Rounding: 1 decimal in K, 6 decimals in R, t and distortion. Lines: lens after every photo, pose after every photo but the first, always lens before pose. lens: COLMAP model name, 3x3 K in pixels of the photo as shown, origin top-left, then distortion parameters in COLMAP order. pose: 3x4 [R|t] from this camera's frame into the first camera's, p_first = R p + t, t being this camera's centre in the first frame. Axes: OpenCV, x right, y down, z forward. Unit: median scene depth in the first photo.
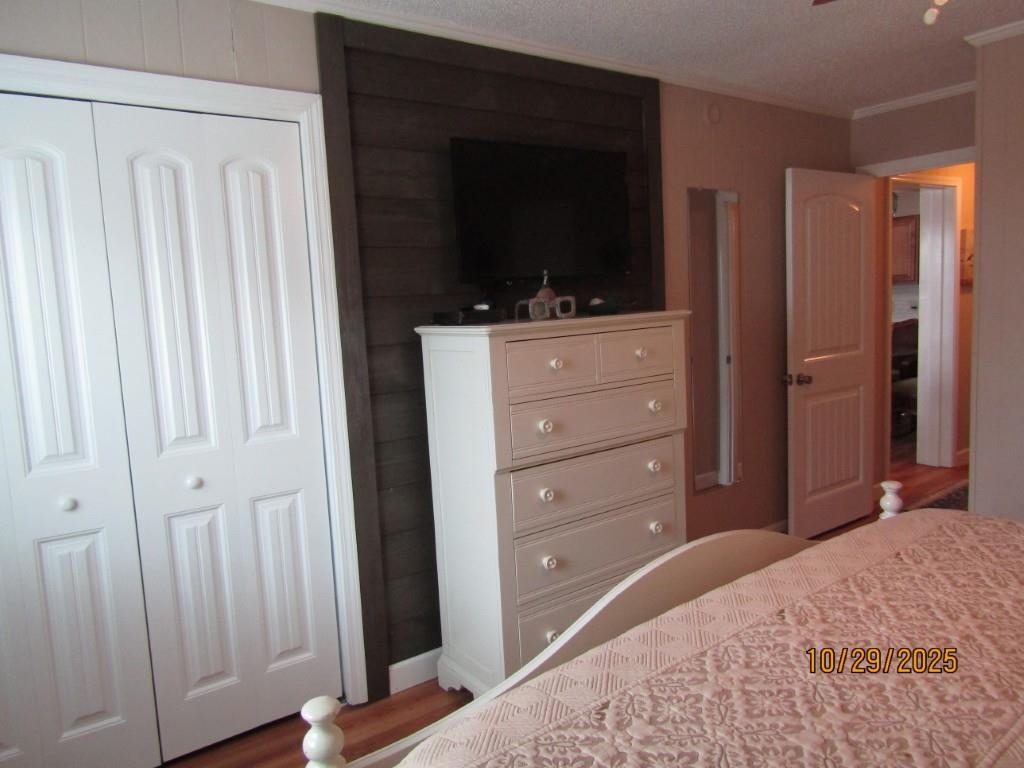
lens RADIAL K [[722.1, 0, 511.4], [0, 722.1, 390.1], [0, 0, 1]] dist [-0.013612, 0.000812]
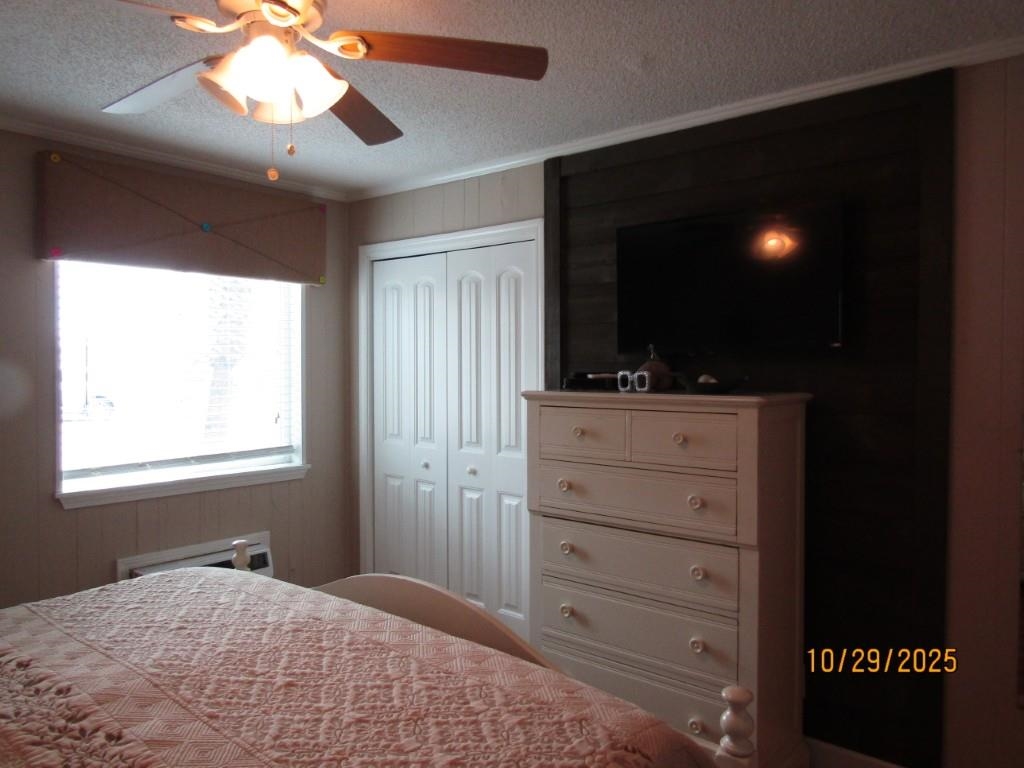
lens RADIAL K [[722.1, 0, 504.9], [0, 722.1, 393.1], [0, 0, 1]] dist [-0.013612, 0.000812]
pose [[0.230780, 0.087131, -0.969097, 1.102484], [-0.135577, 0.989146, 0.056647, -0.142898], [0.963514, 0.118315, 0.240088, 0.631437]]
